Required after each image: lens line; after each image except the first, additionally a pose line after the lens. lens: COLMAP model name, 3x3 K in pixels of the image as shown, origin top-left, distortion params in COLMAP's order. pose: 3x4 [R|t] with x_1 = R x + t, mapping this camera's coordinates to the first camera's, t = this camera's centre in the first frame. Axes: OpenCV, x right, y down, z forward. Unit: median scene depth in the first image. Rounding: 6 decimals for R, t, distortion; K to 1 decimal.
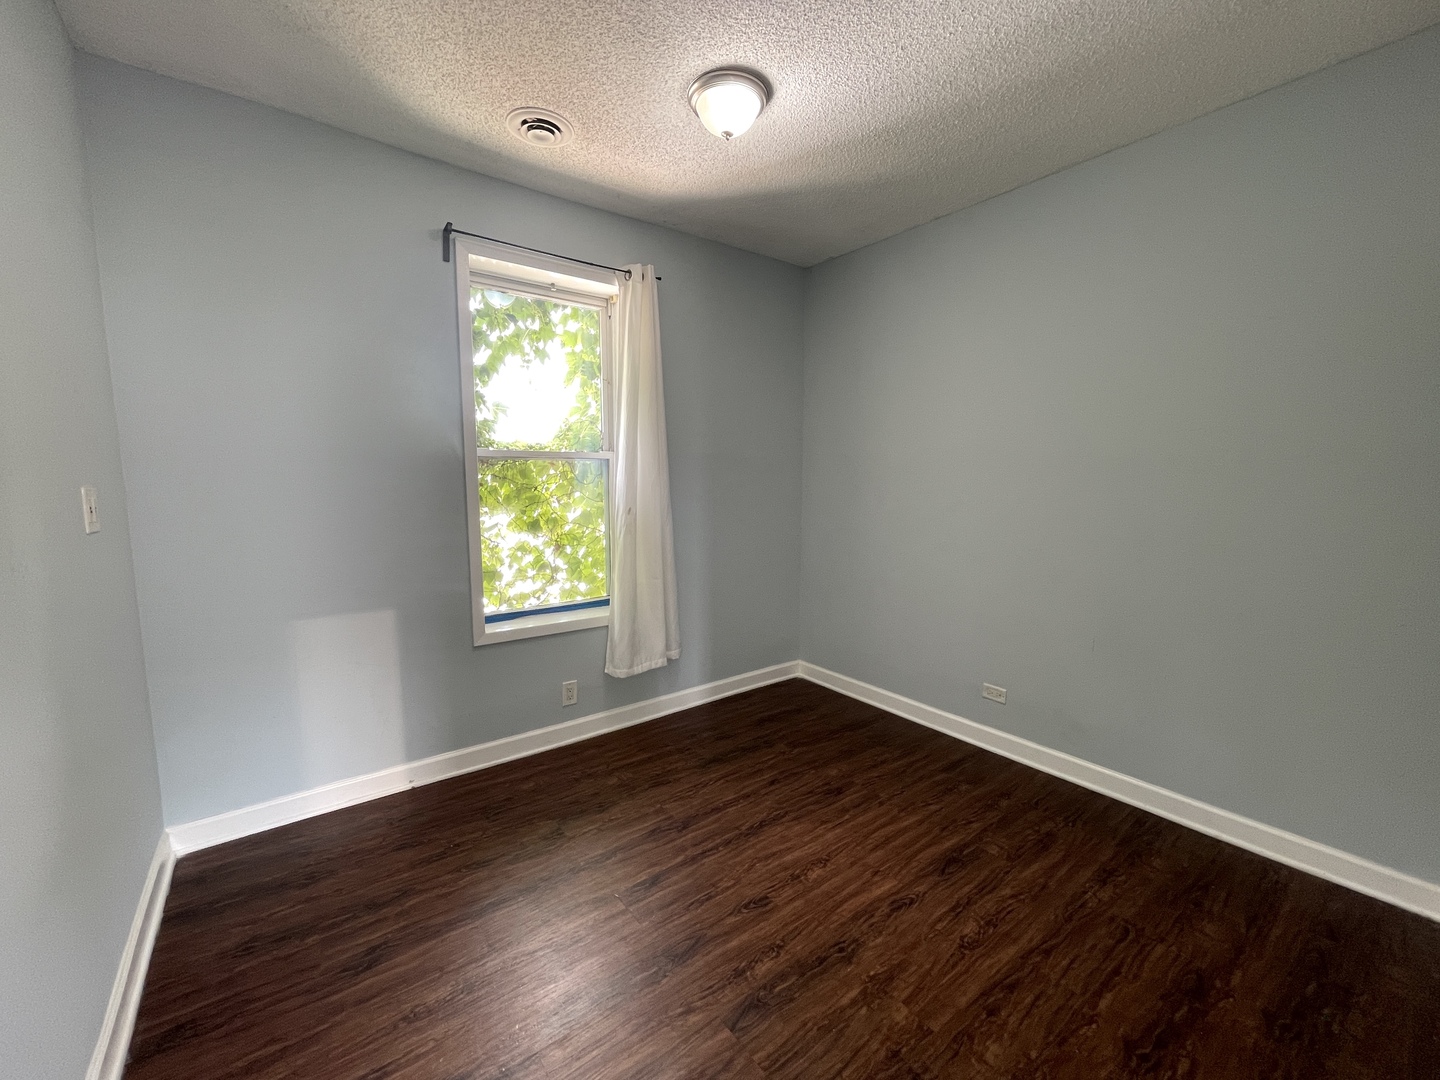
lens RADIAL K [[582.8, 0, 720.1], [0, 582.8, 540.6], [0, 0, 1]] dist [-0.001333, -0.000293]
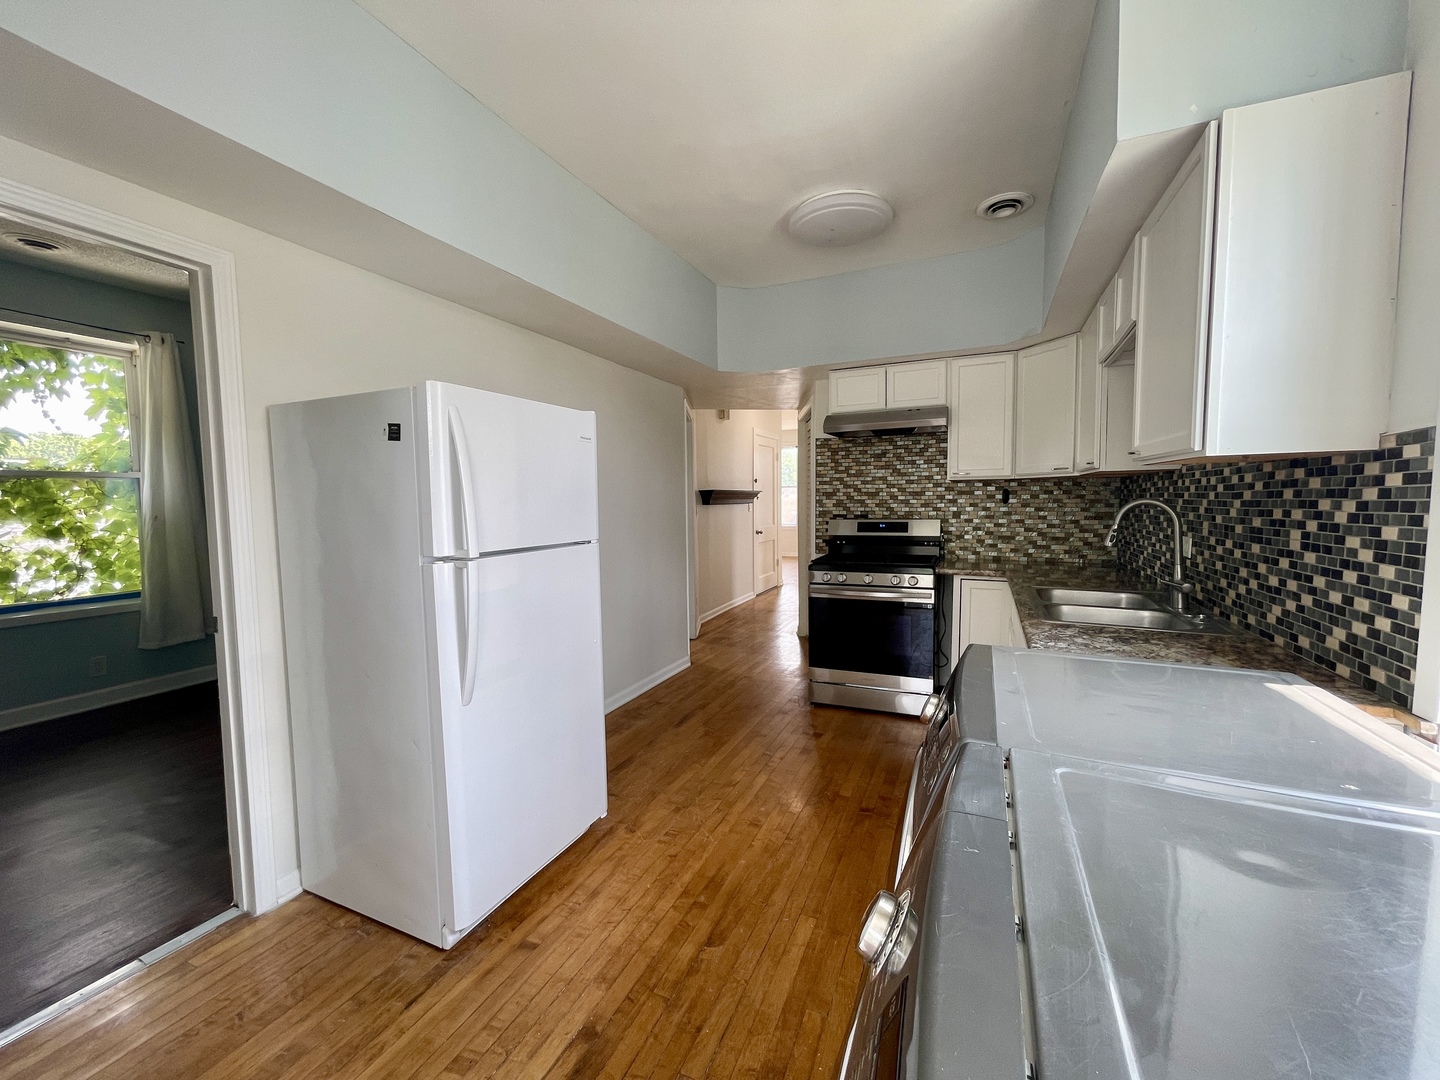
lens RADIAL K [[582.8, 0, 709.5], [0, 582.8, 542.6], [0, 0, 1]] dist [-0.001333, -0.000293]
pose [[0.887011, -0.037320, 0.460237, 0.318244], [0.050481, 0.998592, -0.016319, 0.079959], [-0.458980, 0.037708, 0.887646, -0.666356]]
